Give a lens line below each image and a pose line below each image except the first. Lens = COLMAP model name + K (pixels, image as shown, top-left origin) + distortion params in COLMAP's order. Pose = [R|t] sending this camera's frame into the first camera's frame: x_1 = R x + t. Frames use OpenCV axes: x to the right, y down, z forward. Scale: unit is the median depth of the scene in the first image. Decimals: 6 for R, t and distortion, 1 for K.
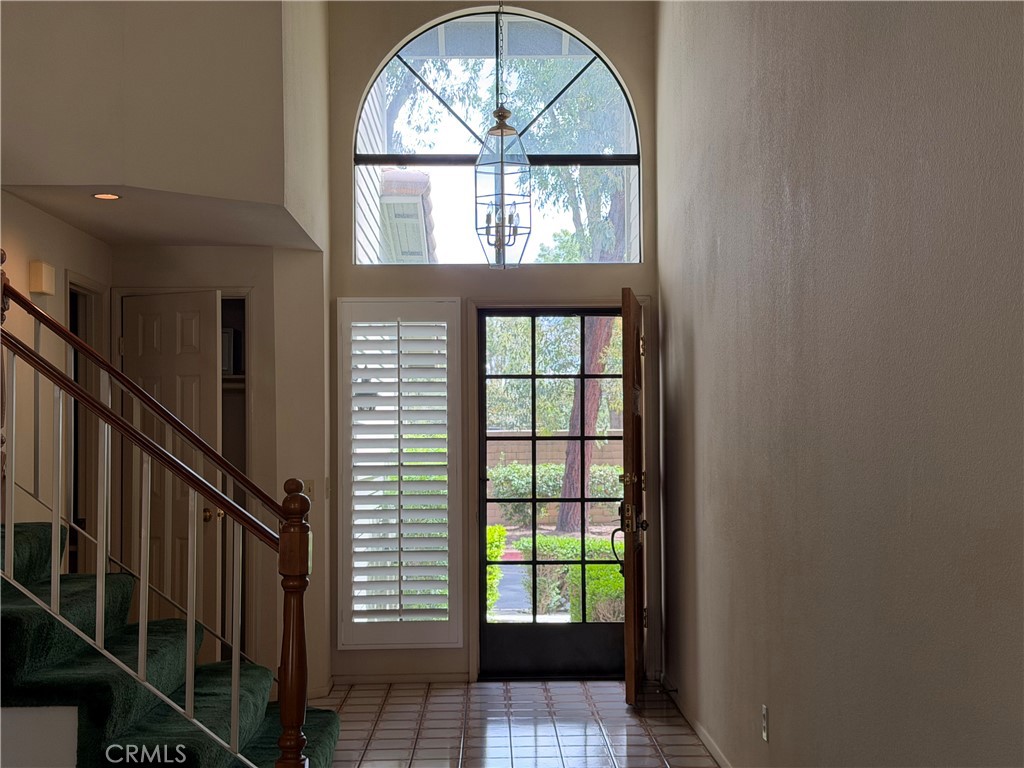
lens RADIAL K [[1430.4, 0, 508.9], [0, 1430.4, 384.7], [0, 0, 1]] dist [0.156394, -0.042007]
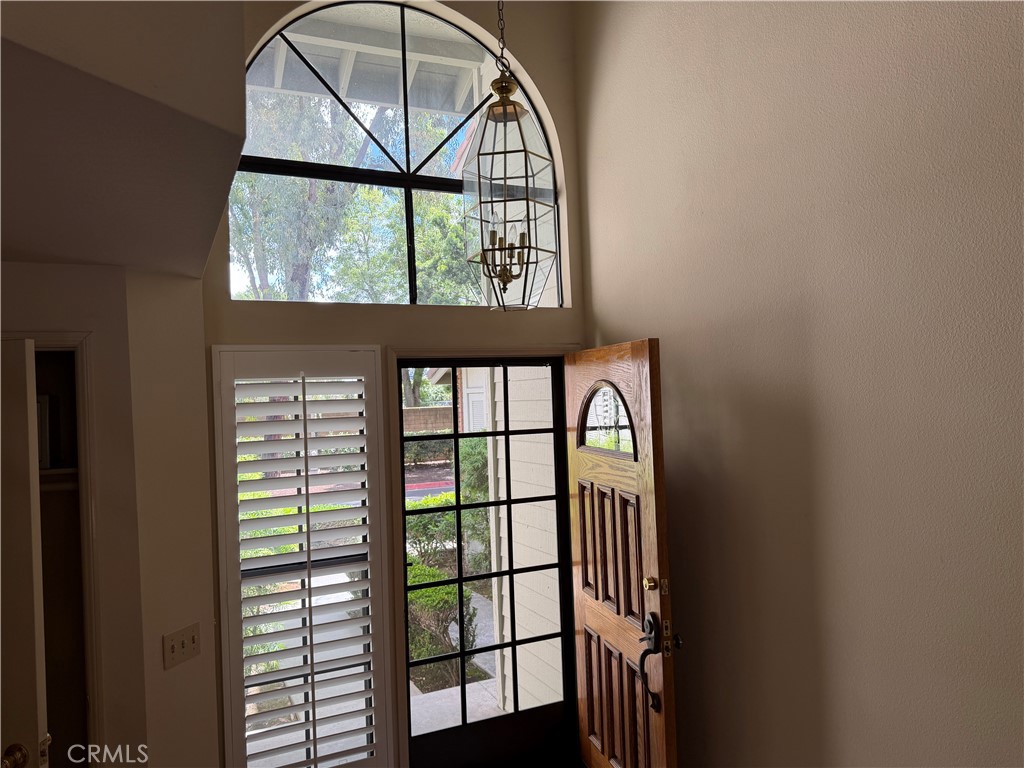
lens RADIAL K [[737.4, 0, 513.3], [0, 737.4, 385.8], [0, 0, 1]] dist [0.244369, -0.540560]
pose [[0.914749, -0.021467, 0.403451, -0.134600], [0.016810, 0.999745, 0.015081, -0.043531], [-0.403672, -0.007013, 0.914877, 0.590585]]
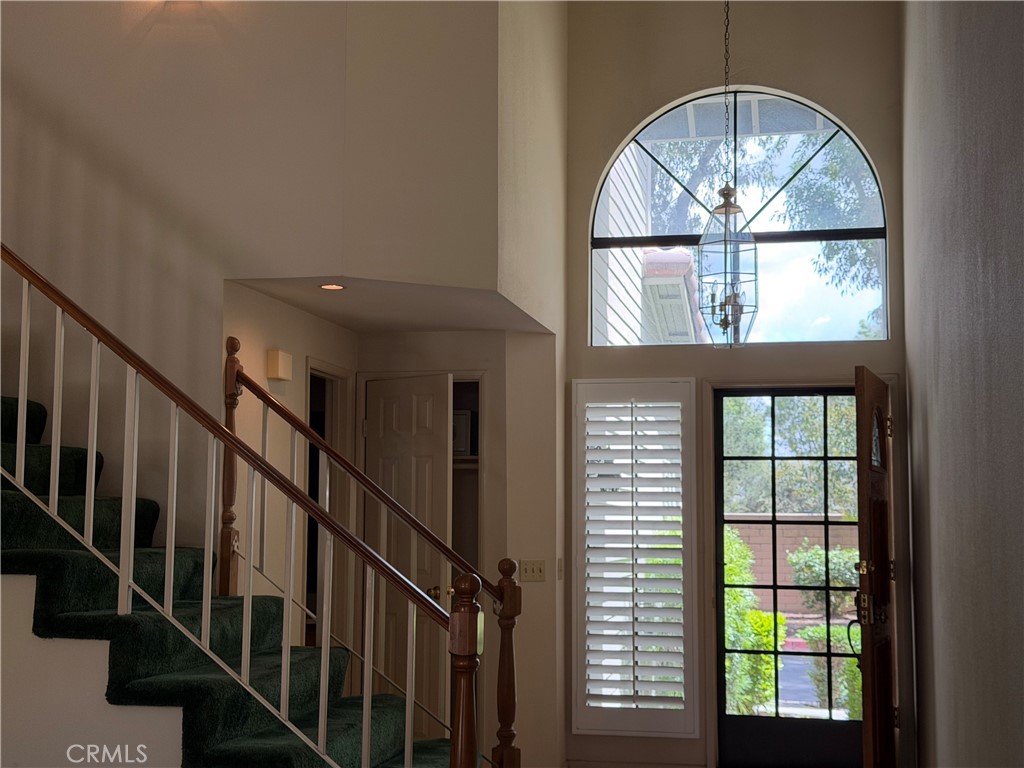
lens RADIAL K [[1430.4, 0, 508.9], [0, 1430.4, 384.7], [0, 0, 1]] dist [0.156394, -0.042007]
pose [[0.974993, -0.009381, -0.222037, 0.060522], [-0.003147, 0.998426, -0.055998, -0.000278], [0.222213, 0.055297, 0.973429, 0.009163]]
